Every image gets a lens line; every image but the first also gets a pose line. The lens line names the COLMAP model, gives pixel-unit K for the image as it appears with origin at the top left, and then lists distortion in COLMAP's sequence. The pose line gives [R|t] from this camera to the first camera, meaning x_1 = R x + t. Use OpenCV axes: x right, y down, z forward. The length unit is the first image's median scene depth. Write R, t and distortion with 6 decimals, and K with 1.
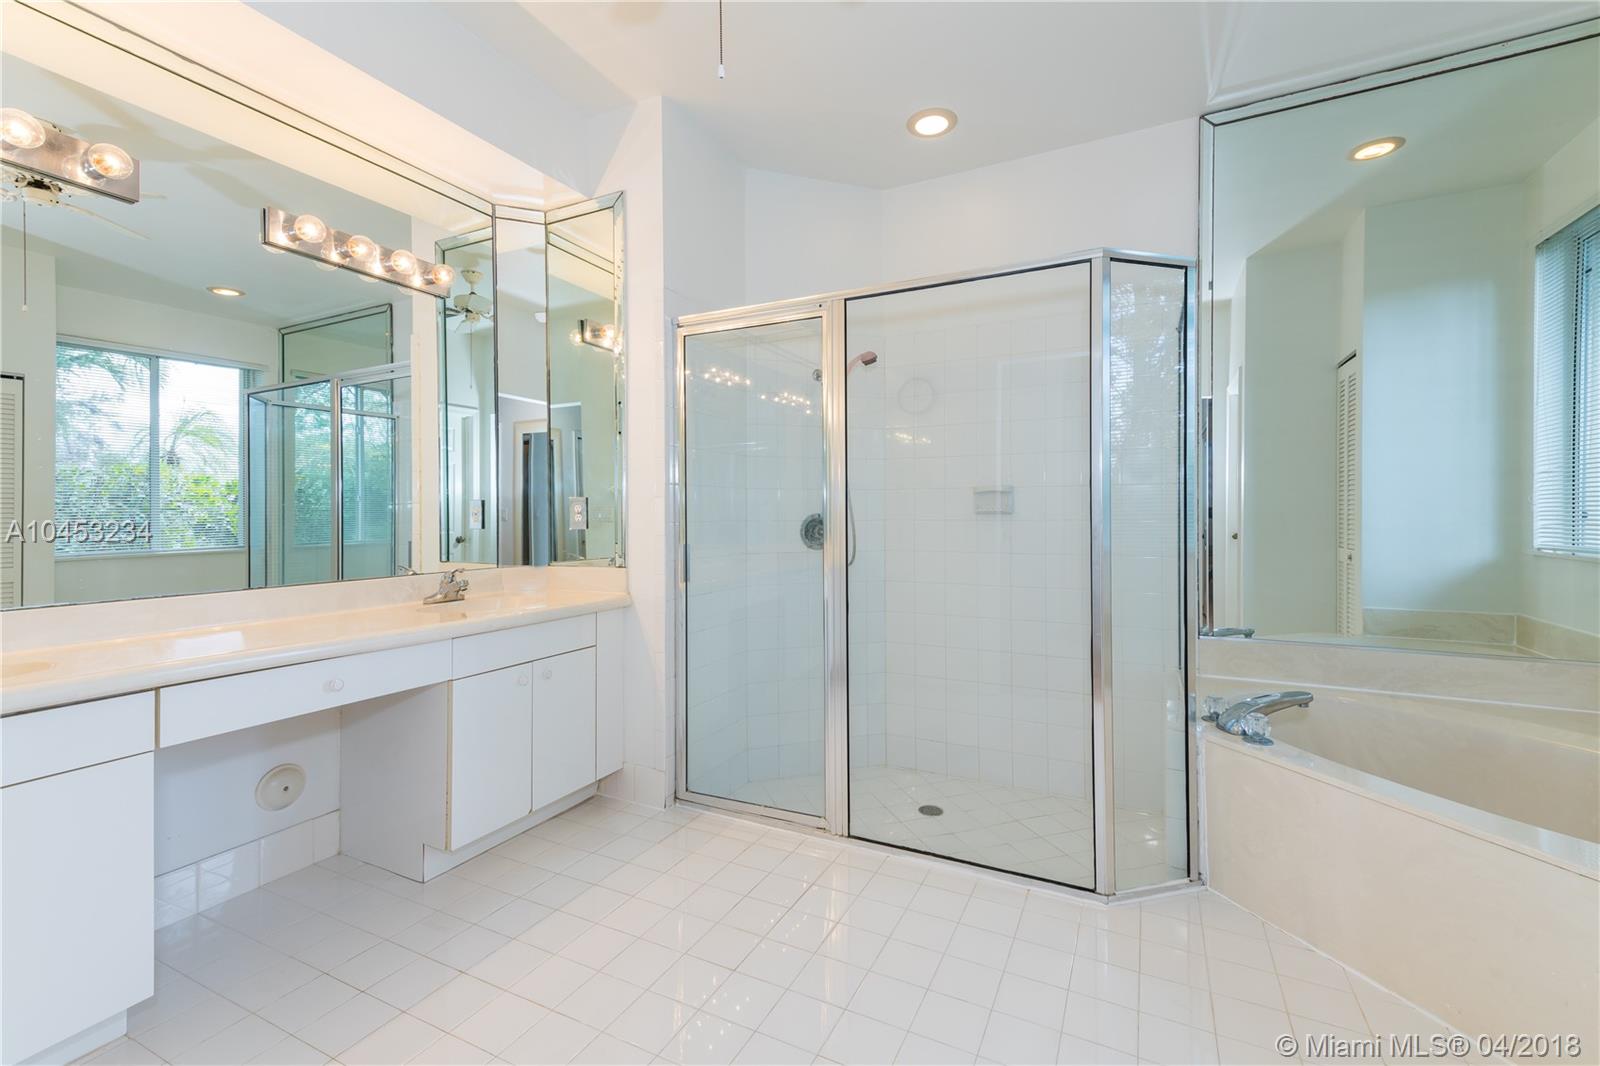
lens RADIAL K [[692.8, 0, 803.2], [0, 692.8, 523.0], [0, 0, 1]] dist [0.003573, -0.006068]
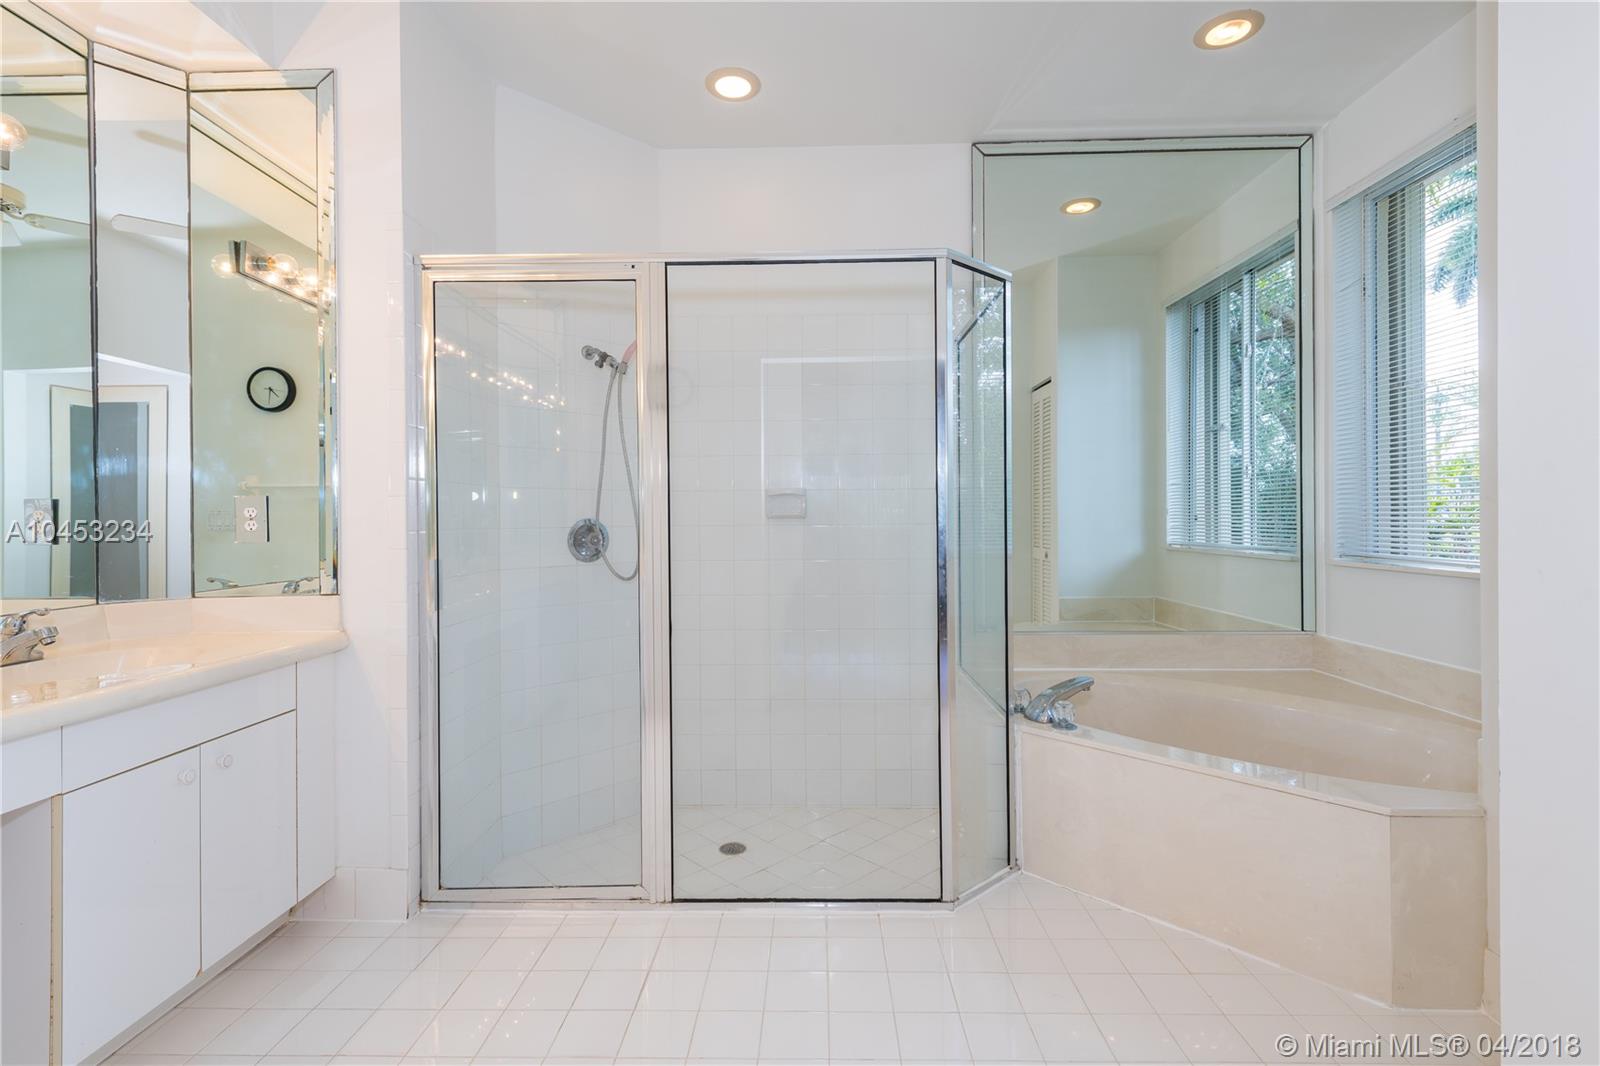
lens RADIAL K [[730.0, 0, 801.3], [0, 730.0, 525.8], [0, 0, 1]] dist [-0.010333, -0.001016]
pose [[0.896923, -0.007223, 0.442128, -0.161645], [0.009431, 0.999952, -0.002797, -0.000196], [-0.442086, 0.006678, 0.896948, 0.119494]]
